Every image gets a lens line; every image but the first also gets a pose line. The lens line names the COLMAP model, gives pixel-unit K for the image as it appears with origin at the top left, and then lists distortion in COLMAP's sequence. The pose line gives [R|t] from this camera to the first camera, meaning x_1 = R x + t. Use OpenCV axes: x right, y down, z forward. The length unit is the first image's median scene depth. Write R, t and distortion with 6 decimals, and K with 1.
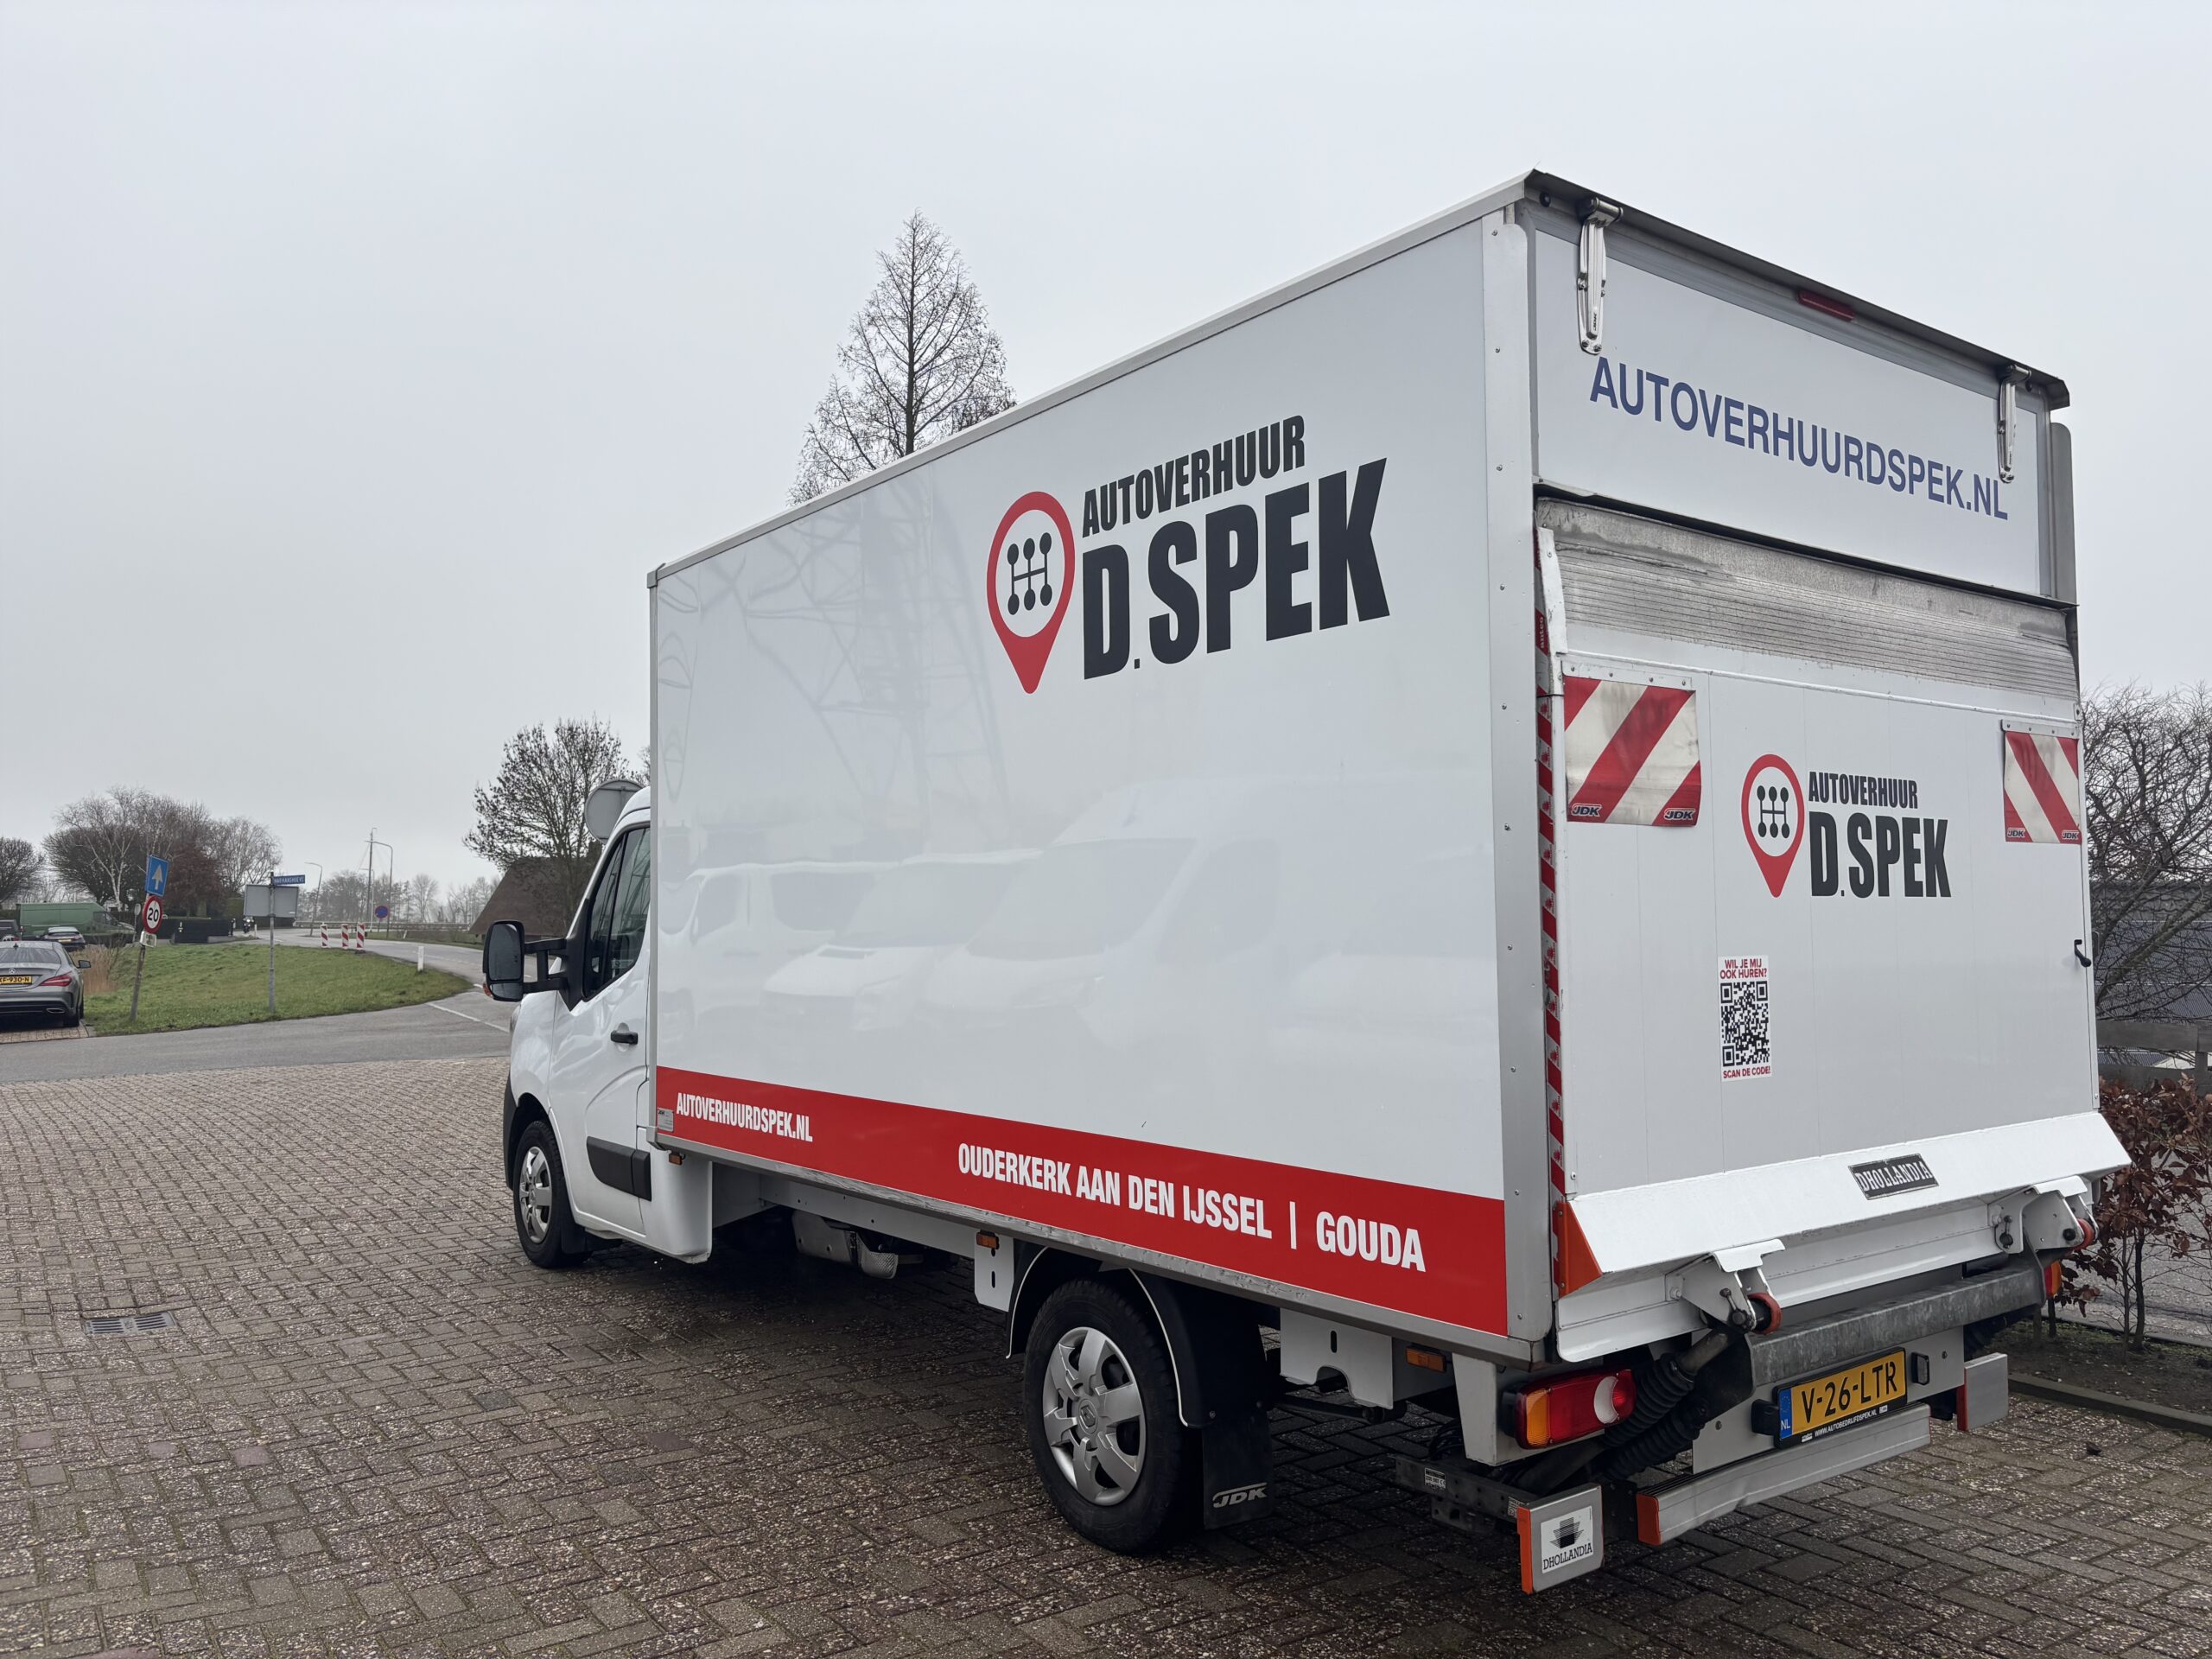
lens RADIAL K [[1631.7, 0, 1093.3], [0, 1631.7, 895.5], [0, 0, 1]] dist [0.021466, -0.002453]
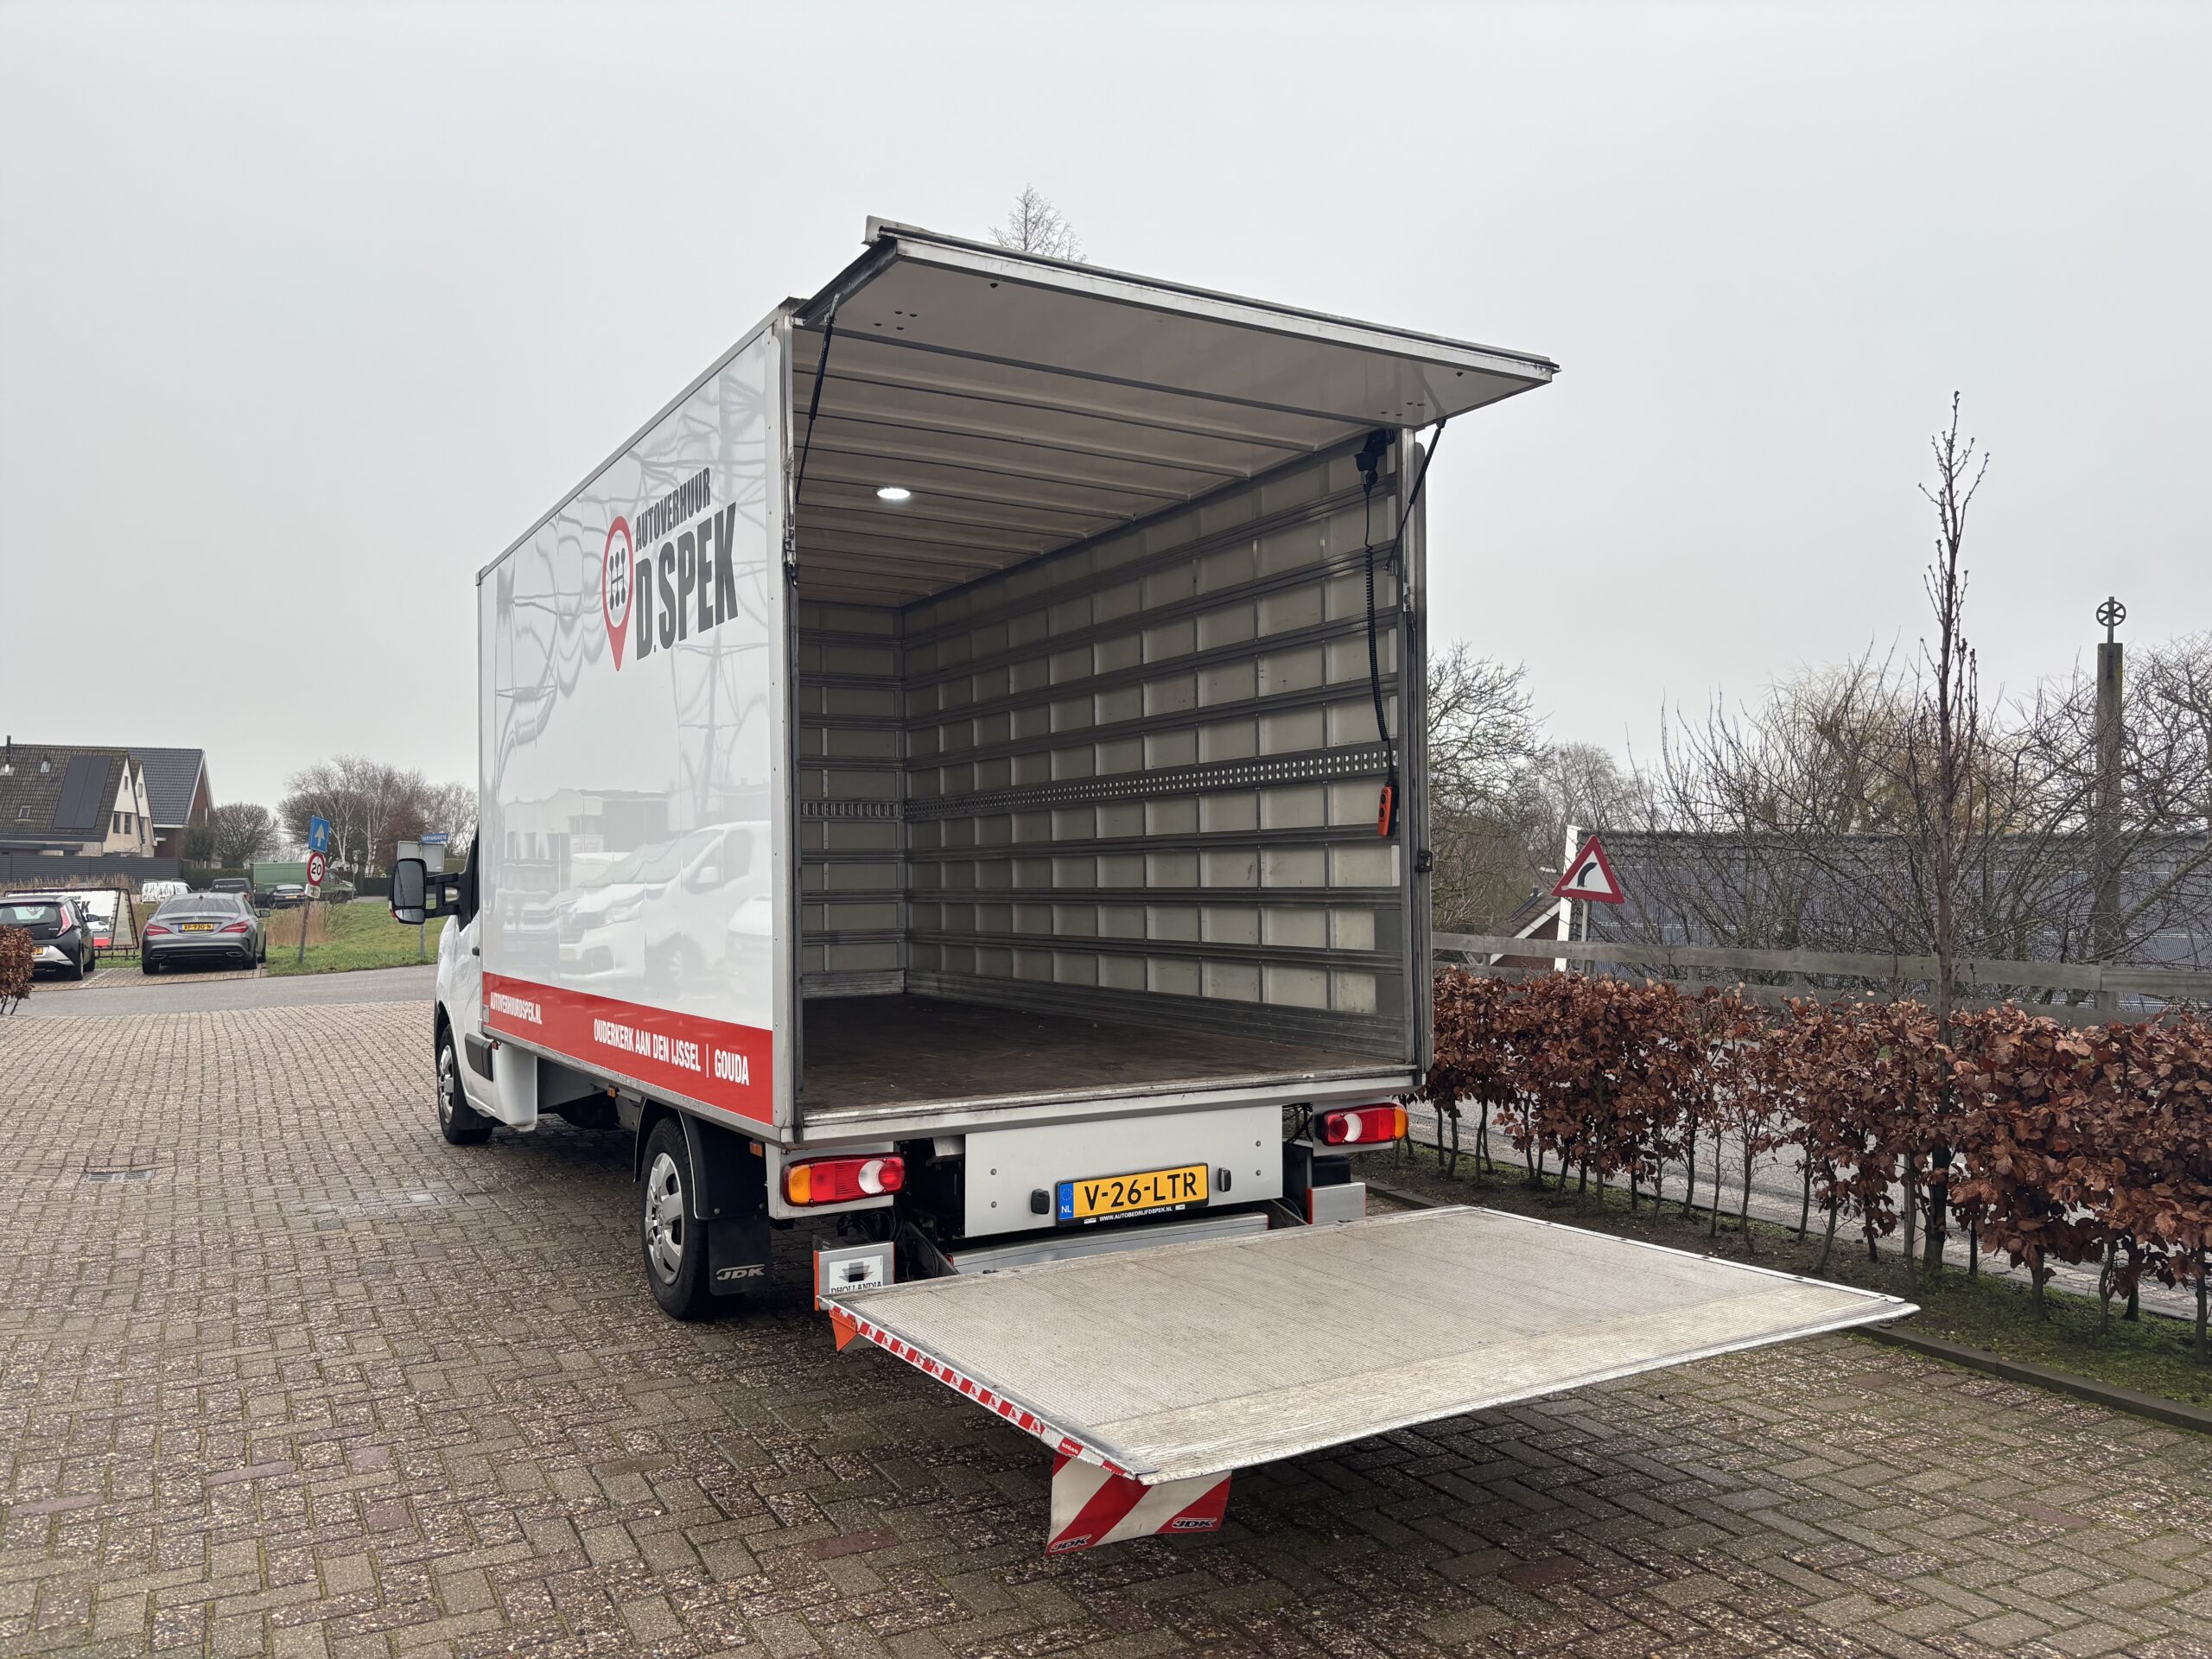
lens RADIAL K [[1623.3, 0, 1104.0], [0, 1623.3, 896.1], [0, 0, 1]] dist [0.009302, 0.001829]
pose [[0.994364, -0.001924, -0.106000, 0.343285], [0.004716, 0.999648, 0.026092, 0.017271], [0.105913, -0.026445, 0.994024, -0.183313]]
